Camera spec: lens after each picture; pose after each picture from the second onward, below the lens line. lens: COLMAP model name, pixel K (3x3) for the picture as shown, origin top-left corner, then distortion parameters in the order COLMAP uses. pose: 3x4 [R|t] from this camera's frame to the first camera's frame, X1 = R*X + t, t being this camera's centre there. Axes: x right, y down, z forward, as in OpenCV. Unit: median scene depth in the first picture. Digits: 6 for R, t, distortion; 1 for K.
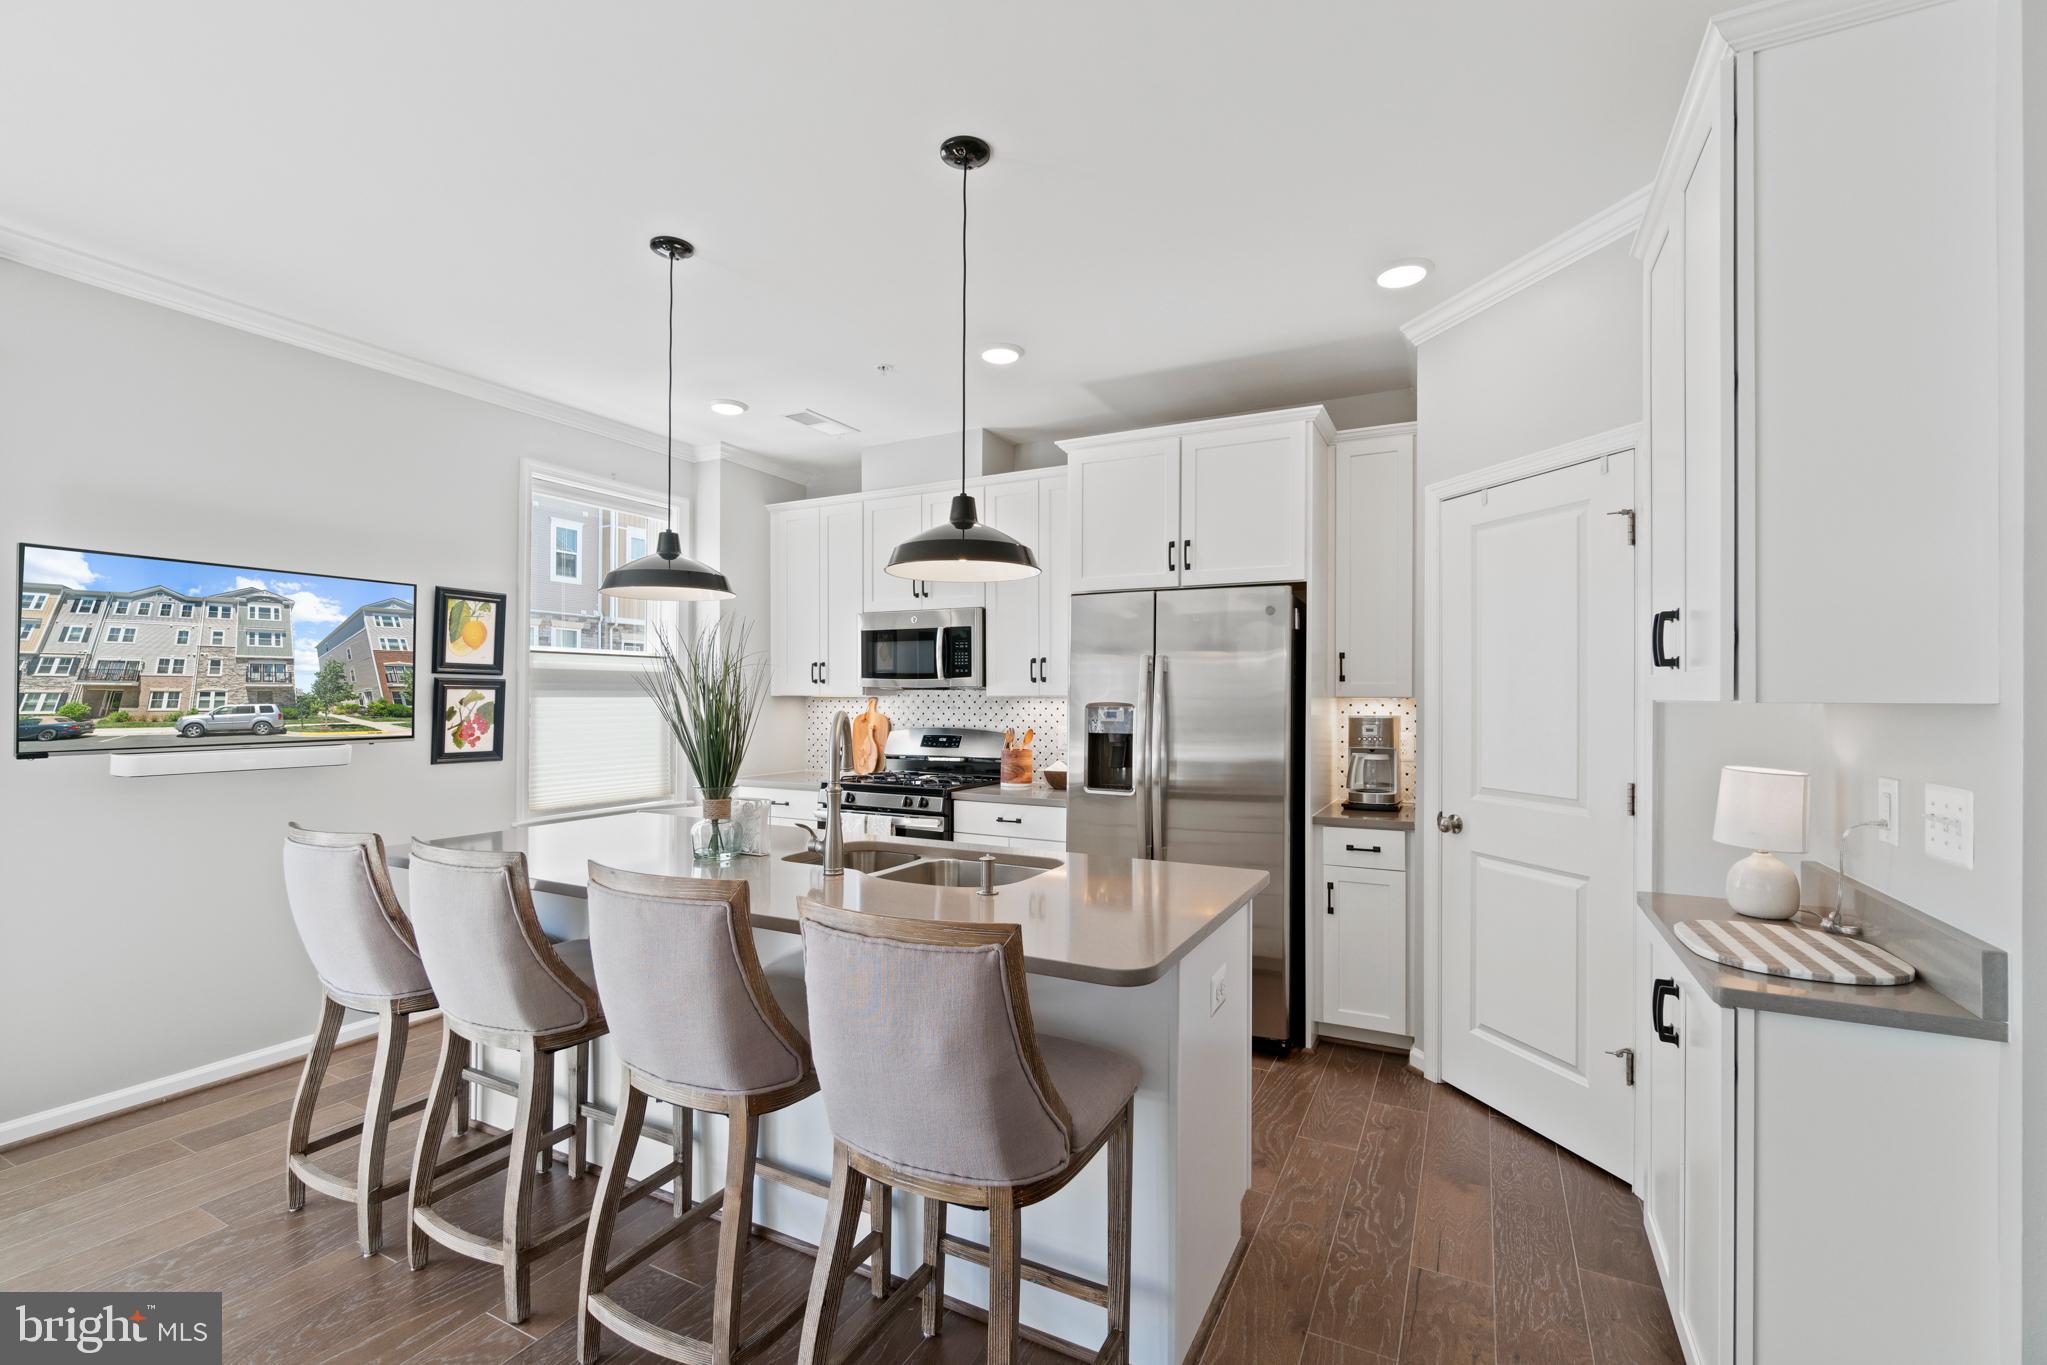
lens RADIAL K [[889.1, 0, 962.0], [0, 889.1, 705.6], [0, 0, 1]] dist [0.016802, -0.000116]
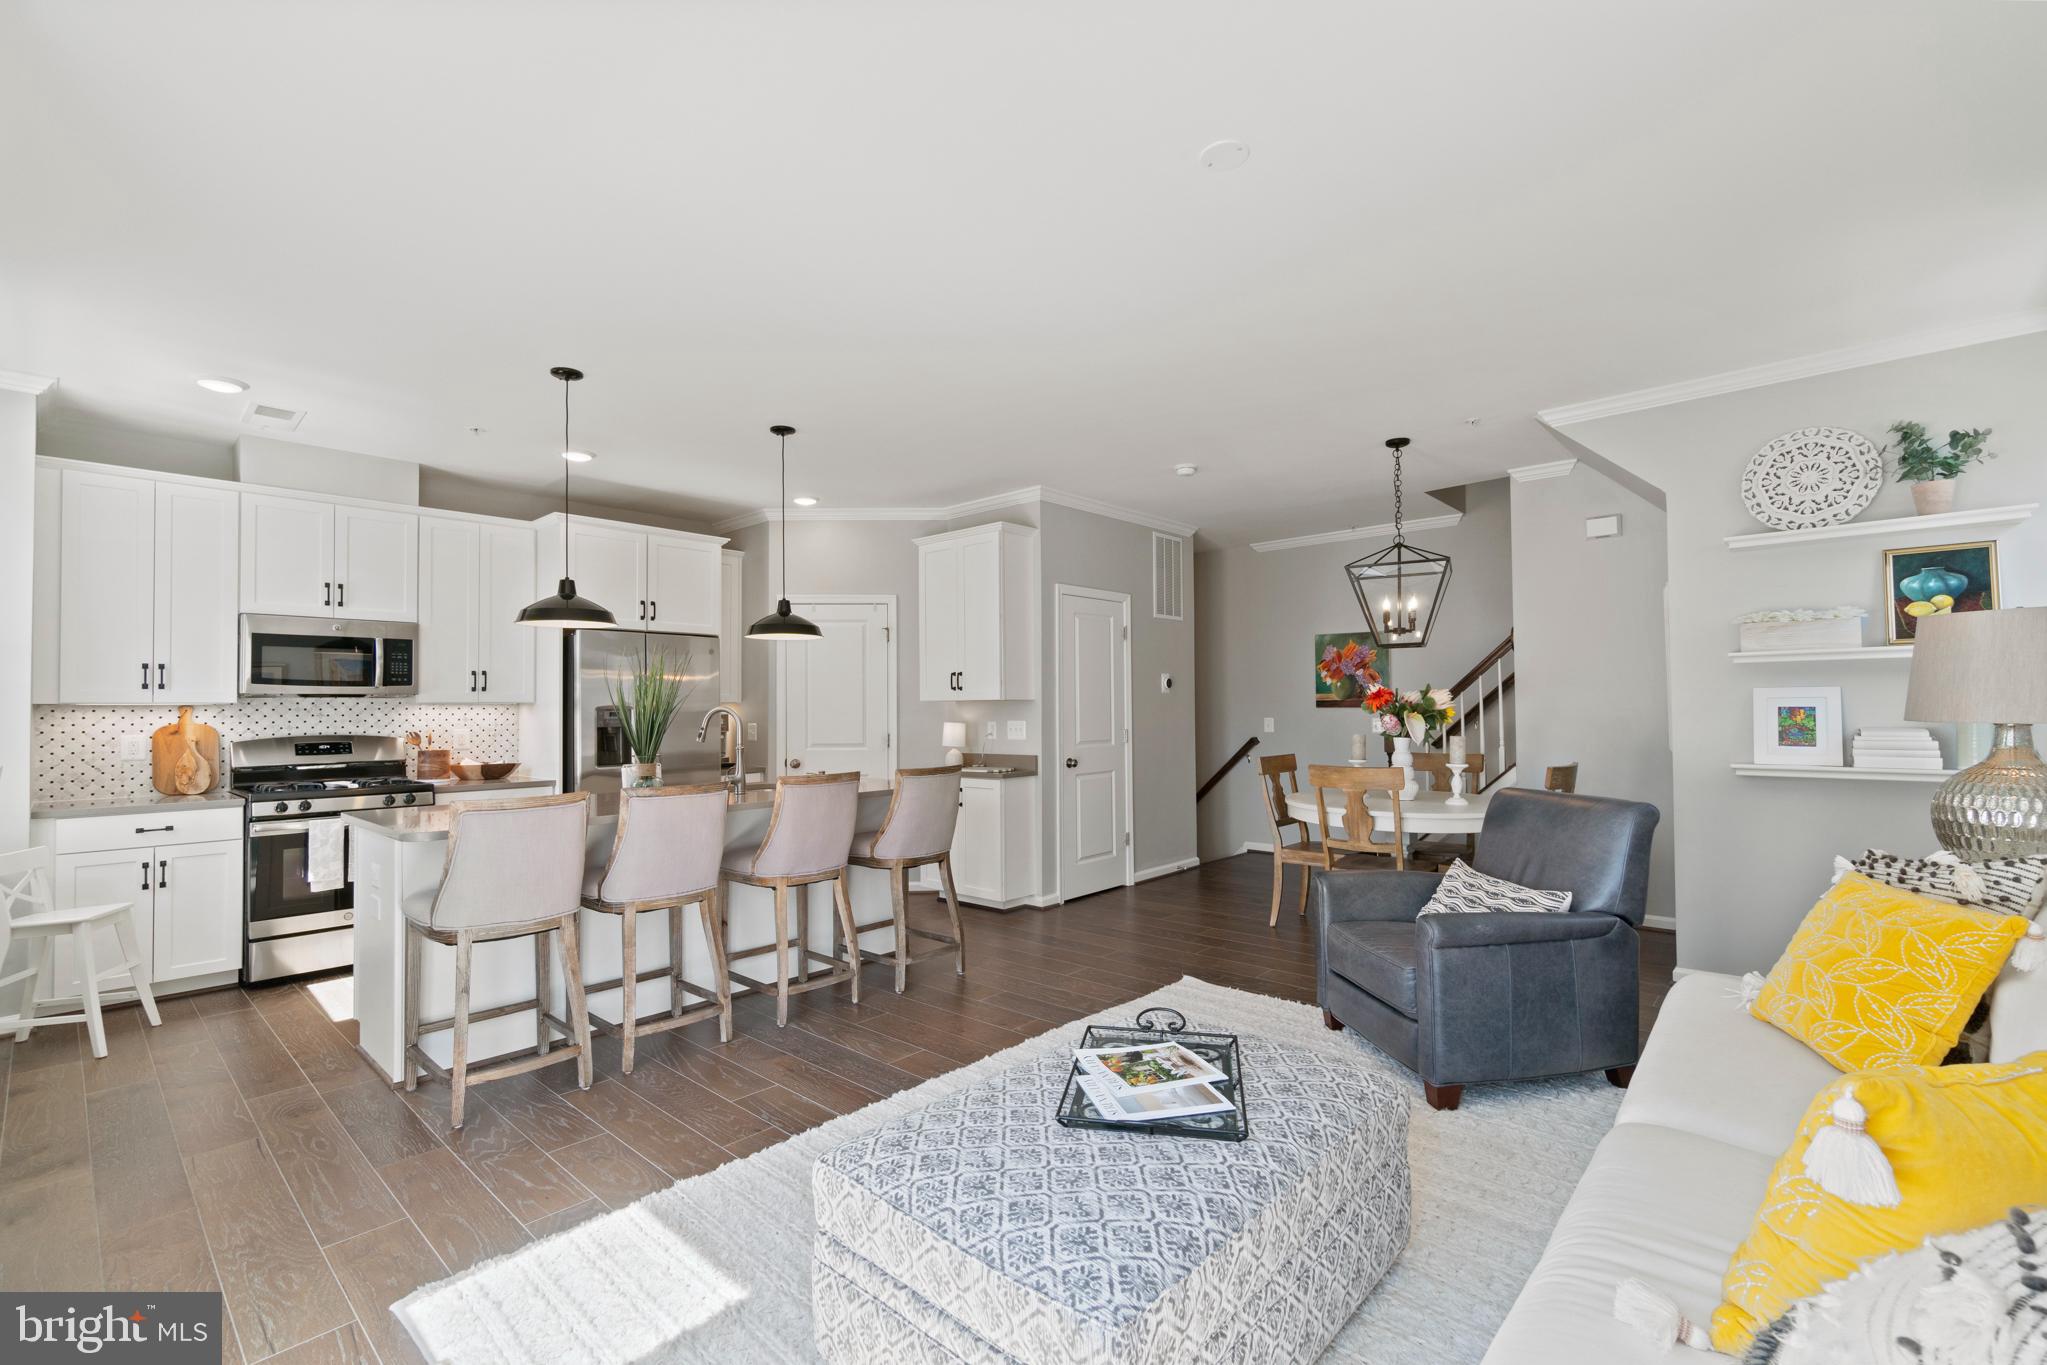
lens RADIAL K [[889.1, 0, 1026.4], [0, 889.1, 687.5], [0, 0, 1]] dist [0.016802, -0.000116]
pose [[0.218398, 0.012601, 0.975778, -0.858319], [0.016704, 0.999722, -0.016649, 0.001266], [-0.975717, 0.019935, 0.218126, 0.018863]]
